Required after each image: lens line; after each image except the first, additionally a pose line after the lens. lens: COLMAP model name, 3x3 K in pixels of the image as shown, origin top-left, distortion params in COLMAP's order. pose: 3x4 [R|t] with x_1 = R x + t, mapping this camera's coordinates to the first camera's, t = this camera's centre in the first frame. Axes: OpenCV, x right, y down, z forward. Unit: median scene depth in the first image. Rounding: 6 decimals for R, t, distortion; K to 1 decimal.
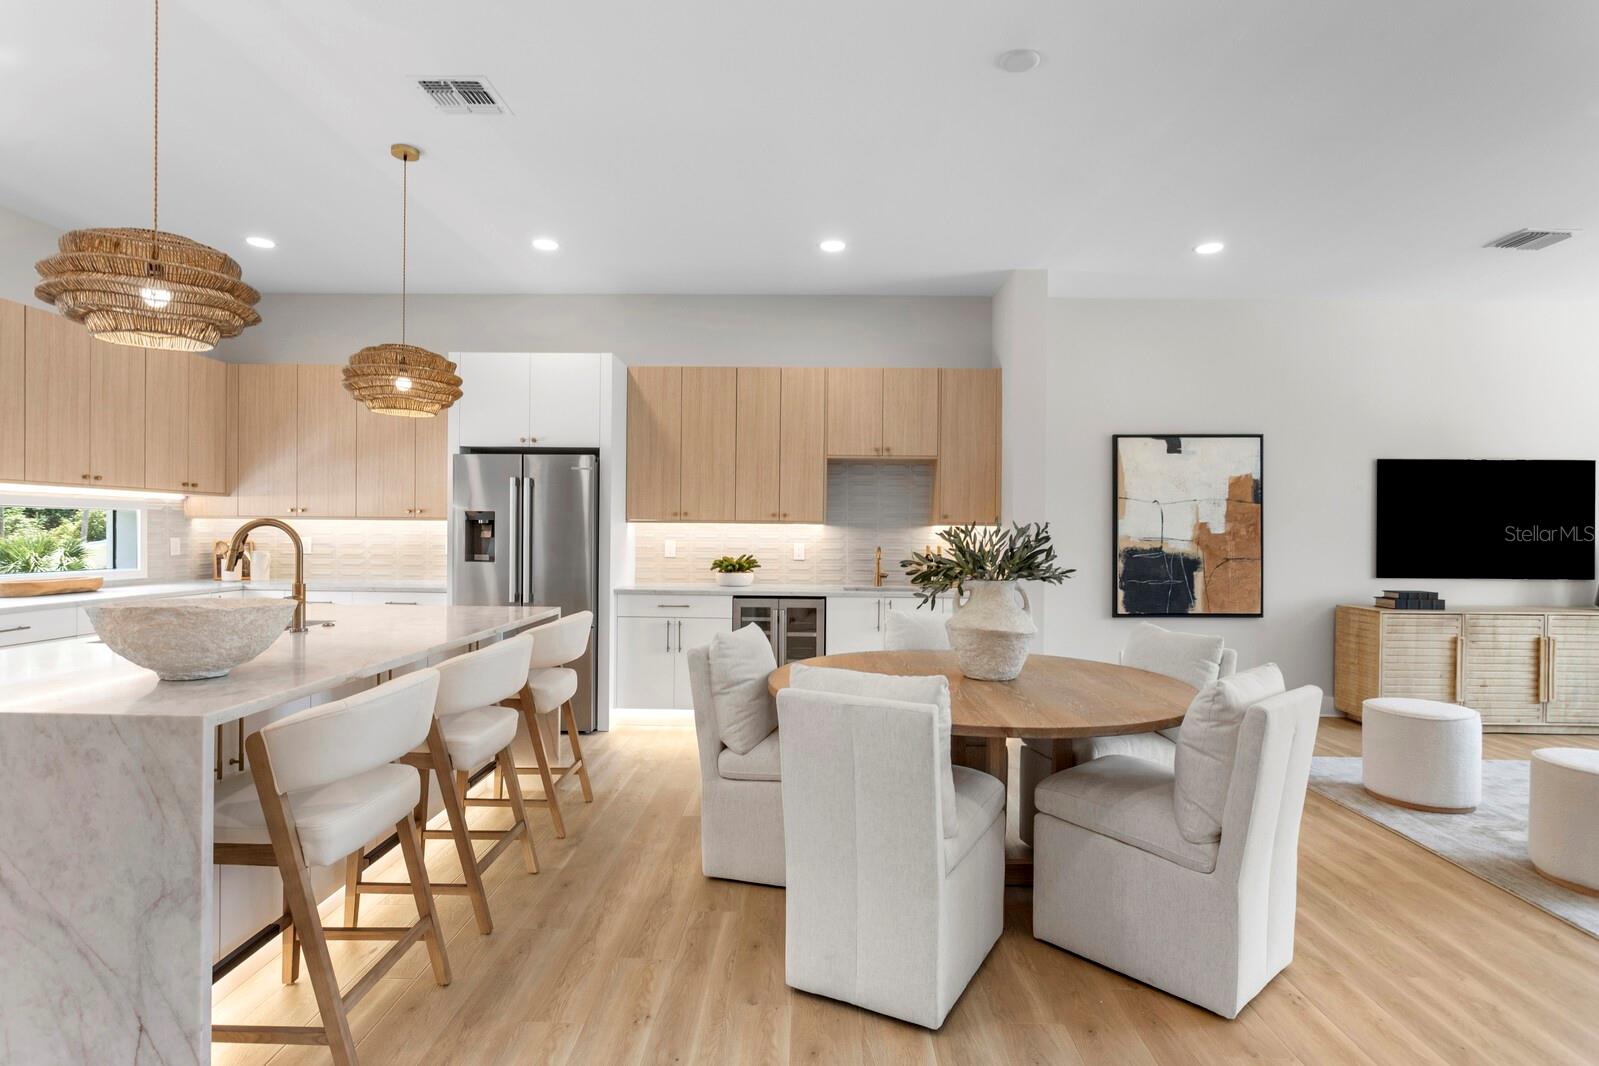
lens RADIAL K [[815.3, 0, 799.5], [0, 815.3, 533.0], [0, 0, 1]] dist [-0.001060, 0.000867]
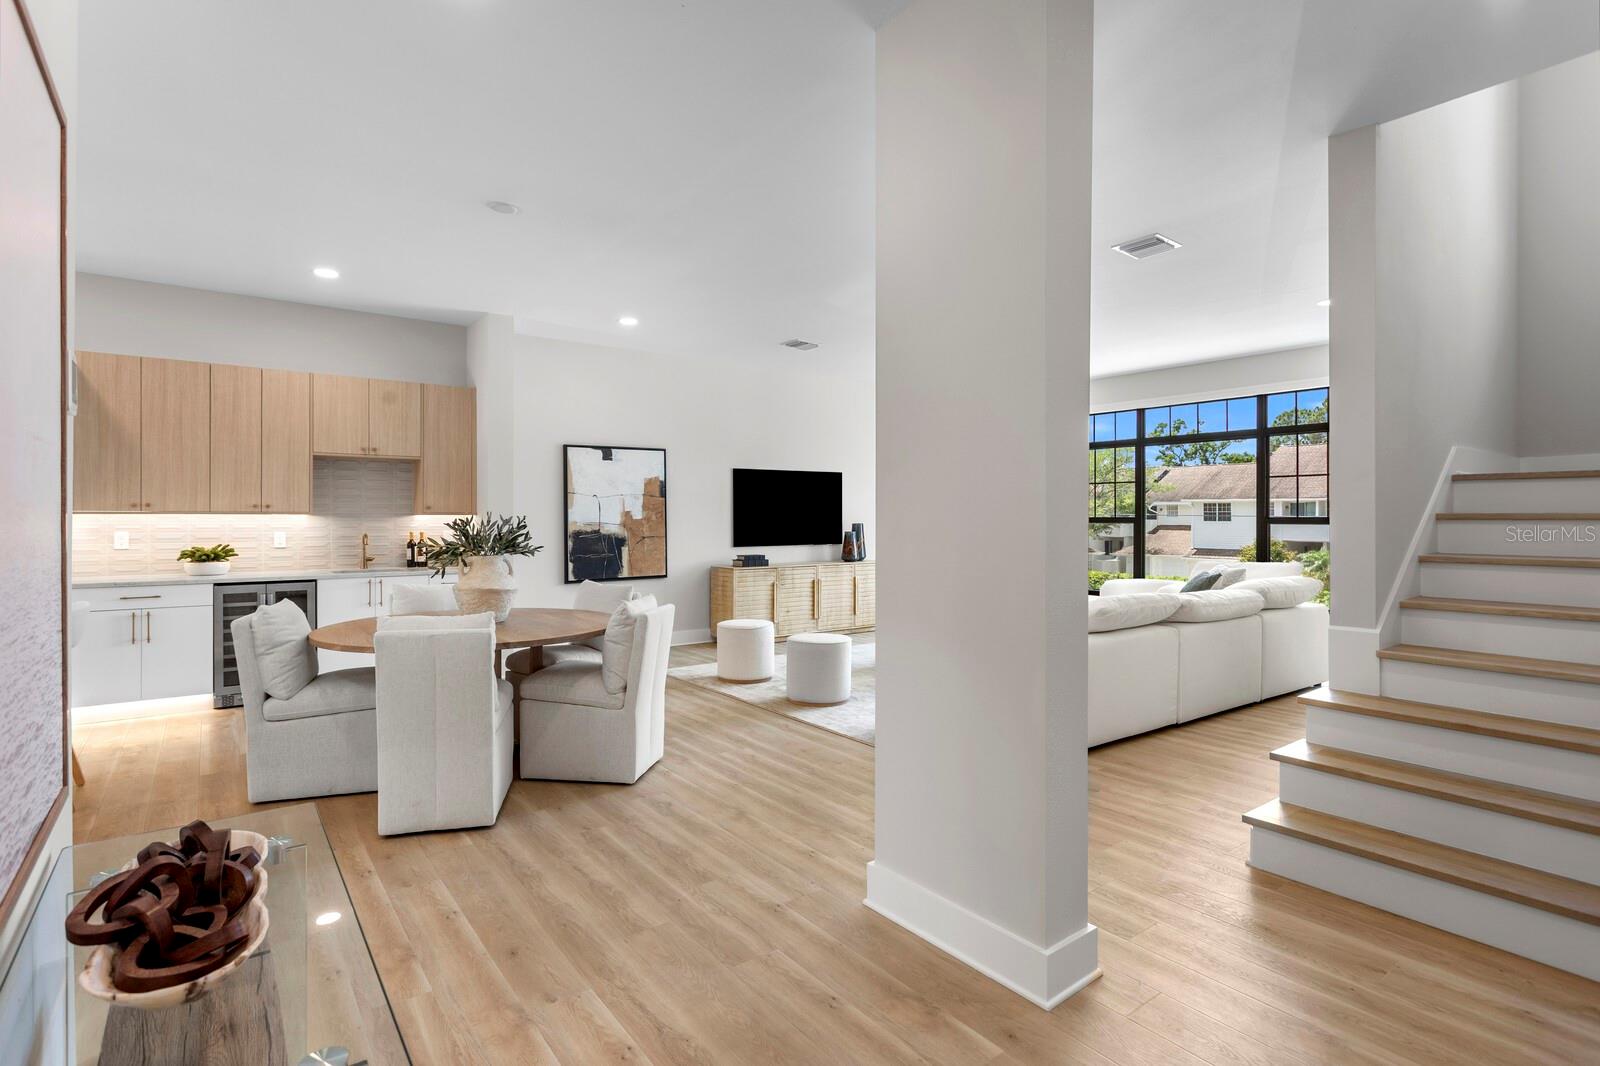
lens RADIAL K [[794.5, 0, 792.9], [0, 794.5, 516.3], [0, 0, 1]] dist [-0.001401, 0.000445]
pose [[0.795010, -0.008863, 0.606532, -0.106752], [0.008510, 0.999958, 0.003458, -0.006826], [-0.606537, 0.002412, 0.795052, -0.260059]]
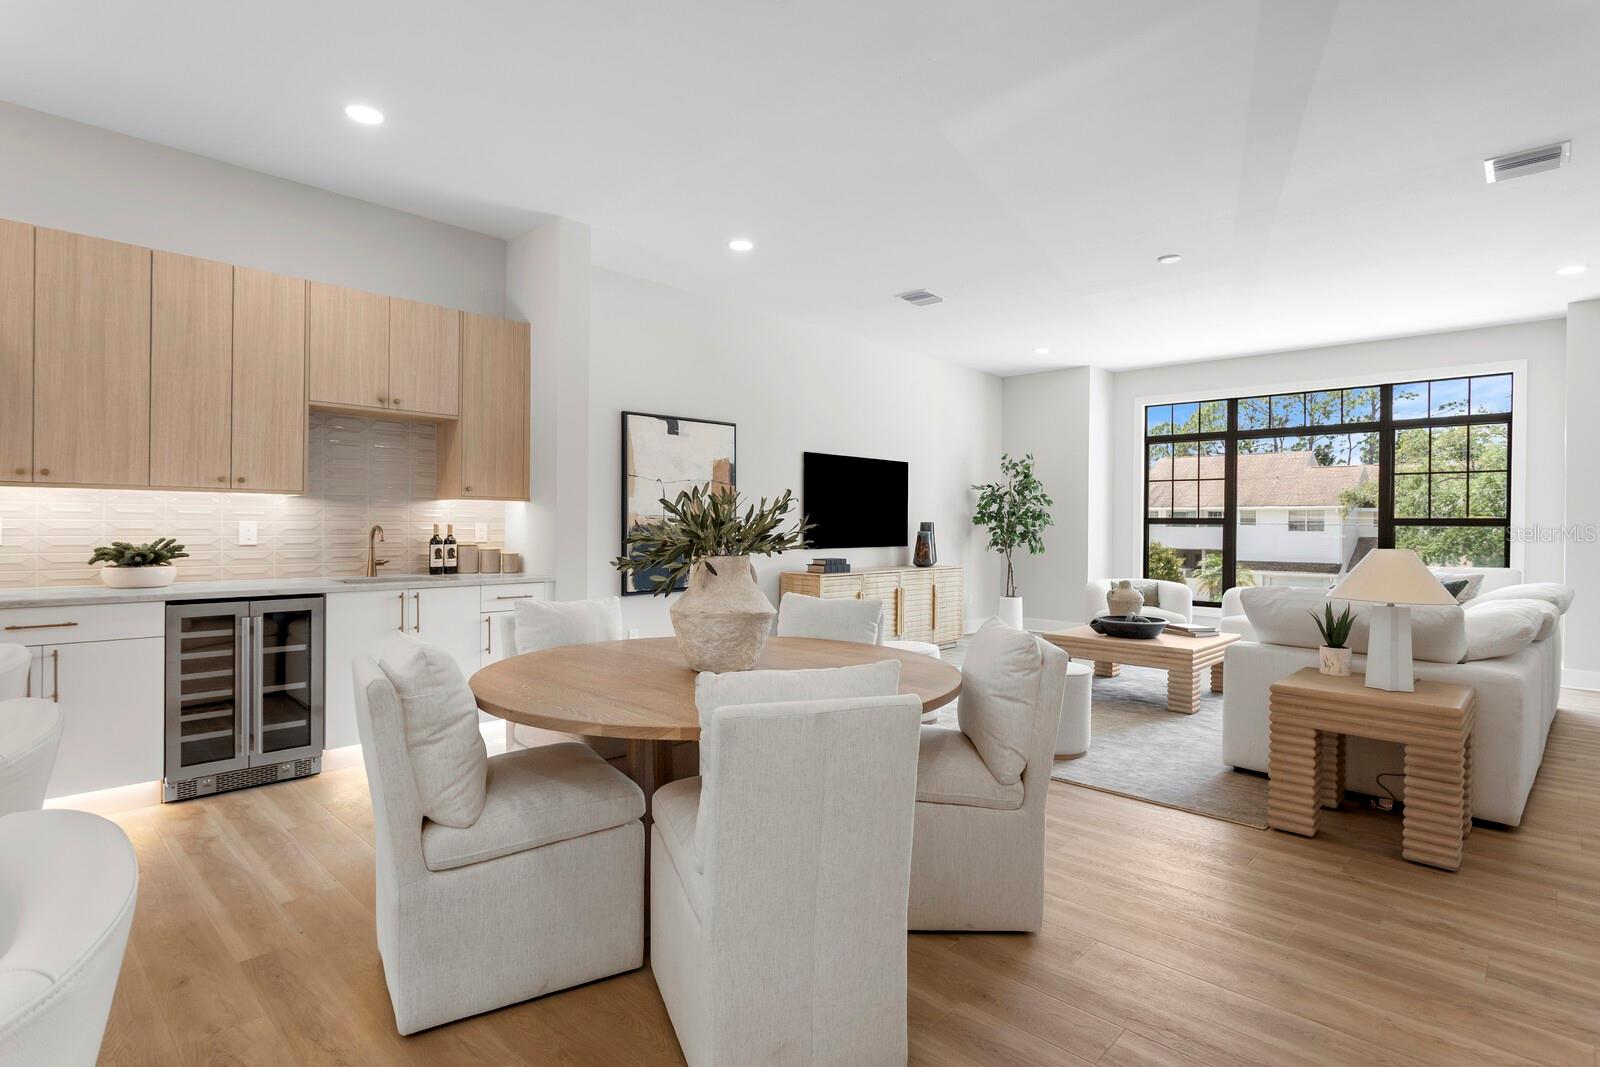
lens RADIAL K [[806.6, 0, 795.2], [0, 806.6, 525.1], [0, 0, 1]] dist [-0.002203, -0.000304]
pose [[0.682540, -0.004747, 0.730832, -0.205229], [-0.001583, 0.999967, 0.007974, 0.010479], [-0.730846, -0.006600, 0.682510, 0.196848]]
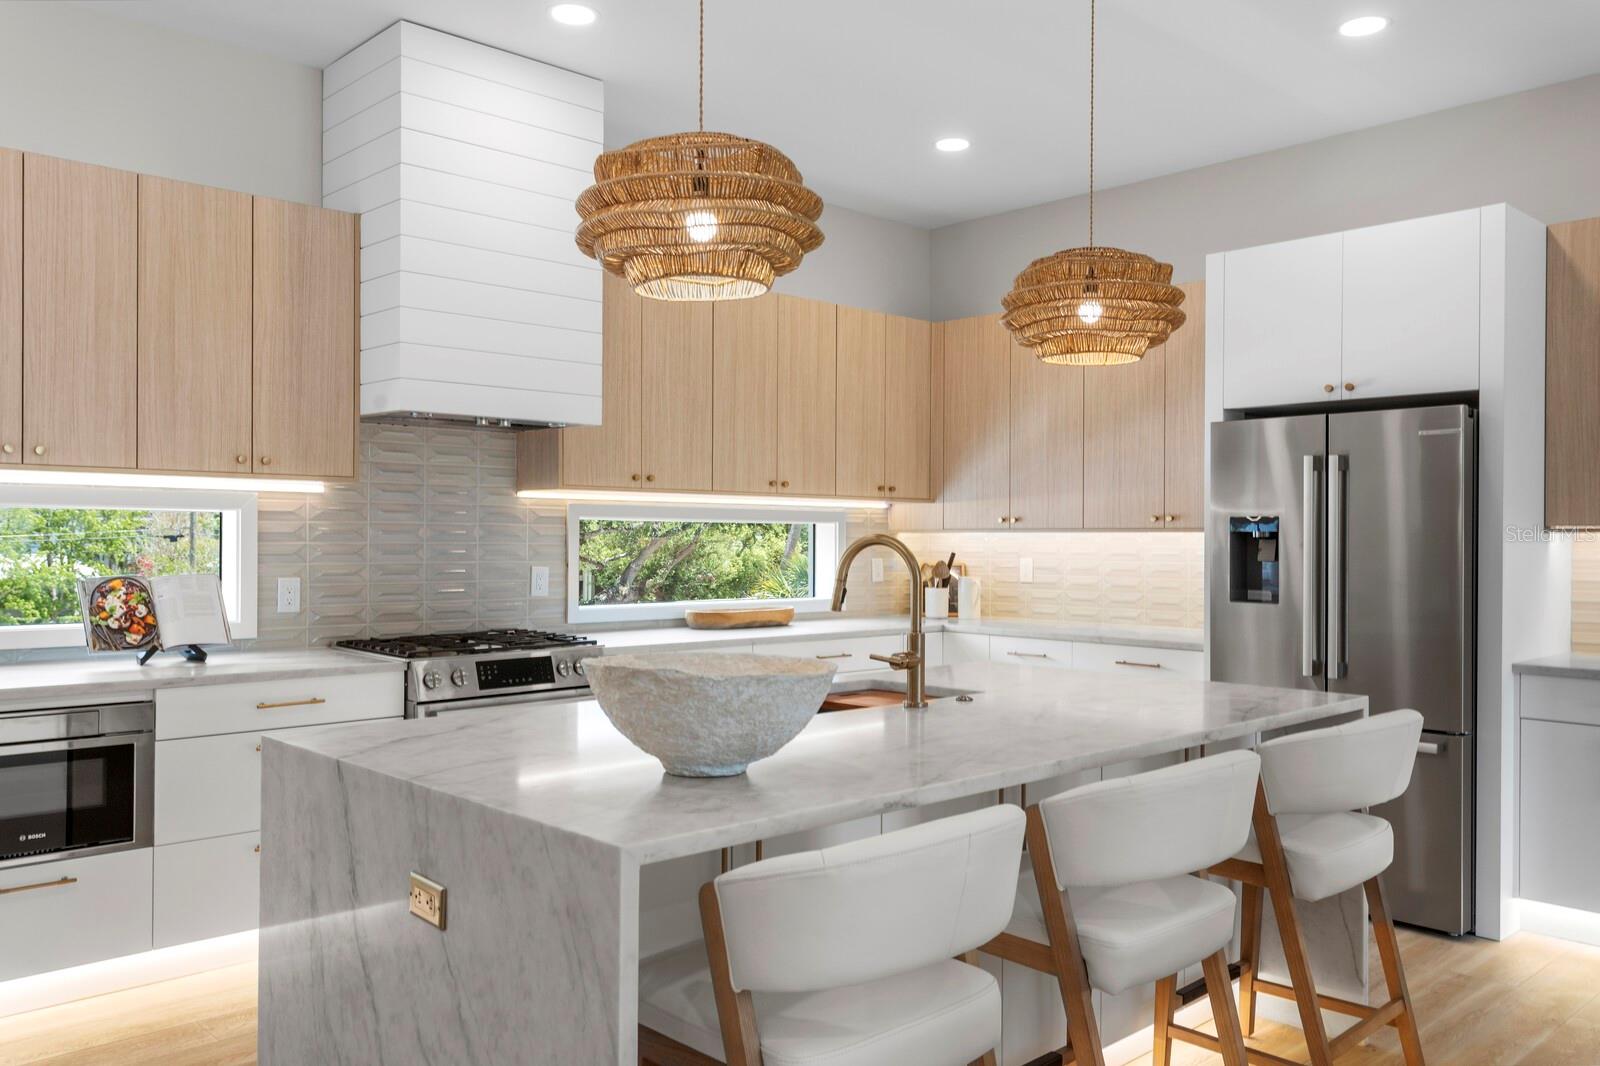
lens RADIAL K [[1257.2, 0, 804.4], [0, 1257.2, 541.6], [0, 0, 1]] dist [0.020993, -0.006551]
pose [[0.703843, -0.004671, -0.710340, 0.023633], [0.000713, 0.999983, -0.005869, -0.003329], [0.710355, 0.003624, 0.703835, 0.124761]]
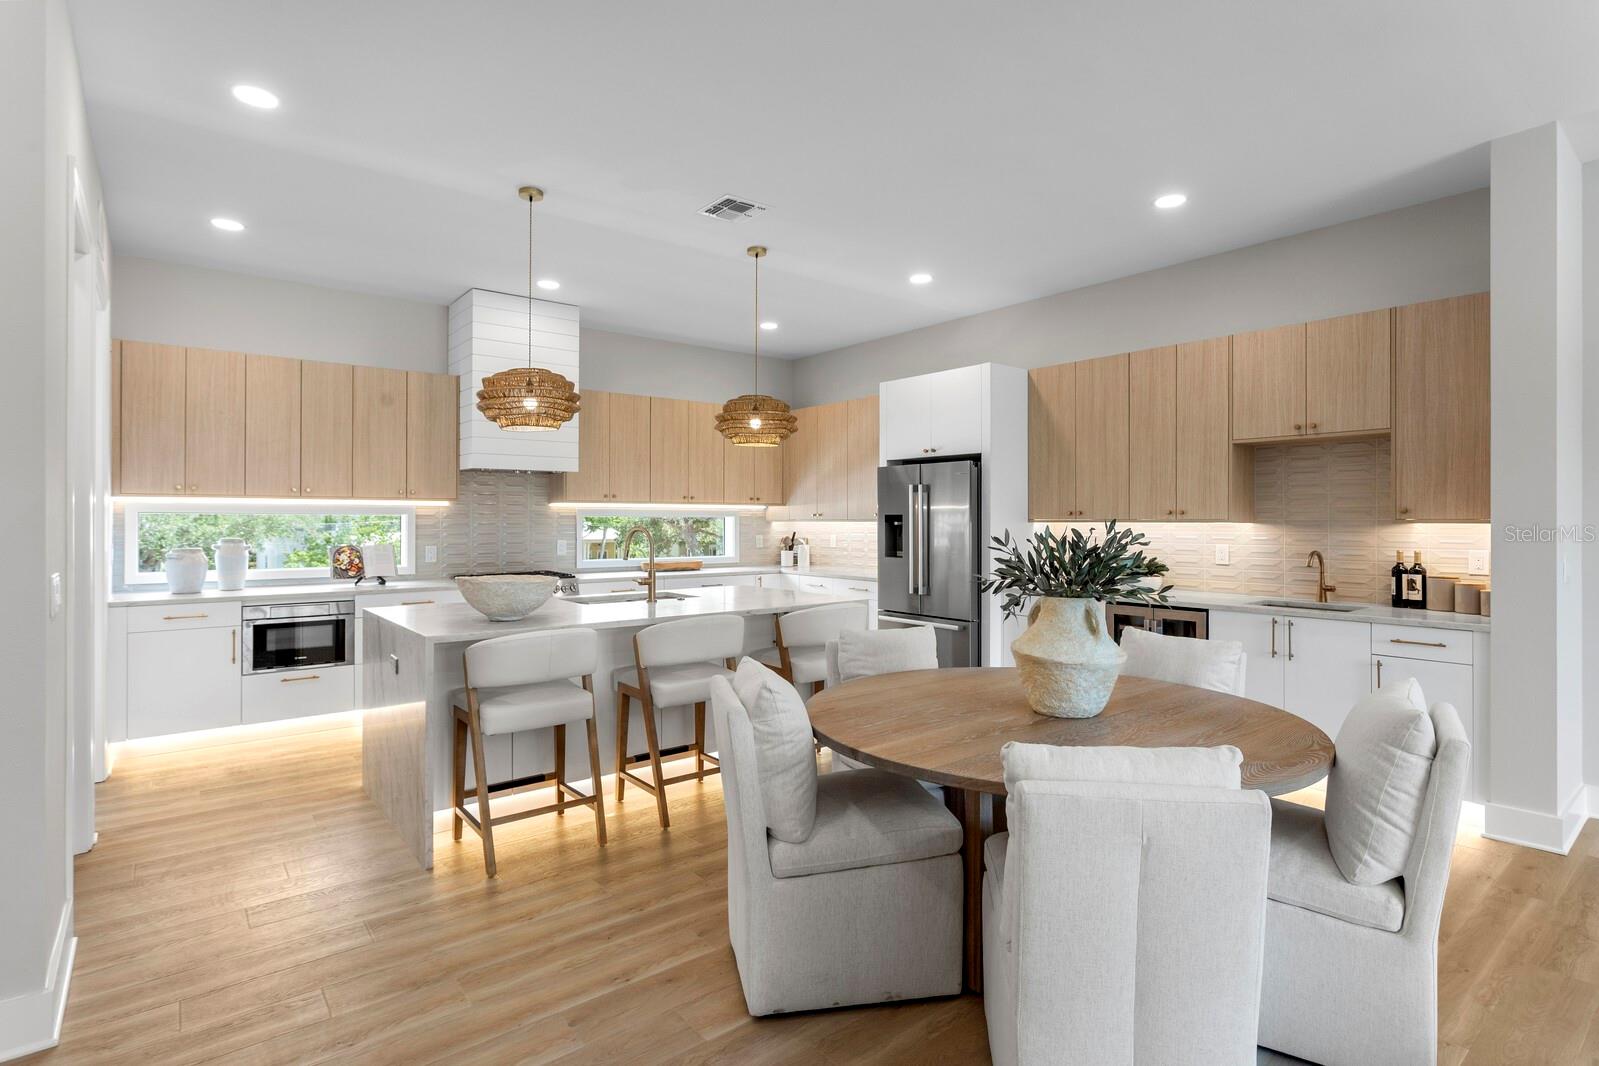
lens RADIAL K [[797.2, 0, 802.9], [0, 797.2, 519.5], [0, 0, 1]] dist [-0.010944, 0.000302]
pose [[0.644740, -0.010567, -0.764329, 0.386258], [0.004724, 0.999940, -0.009839, -0.008402], [0.764387, 0.002733, 0.644752, 0.148095]]
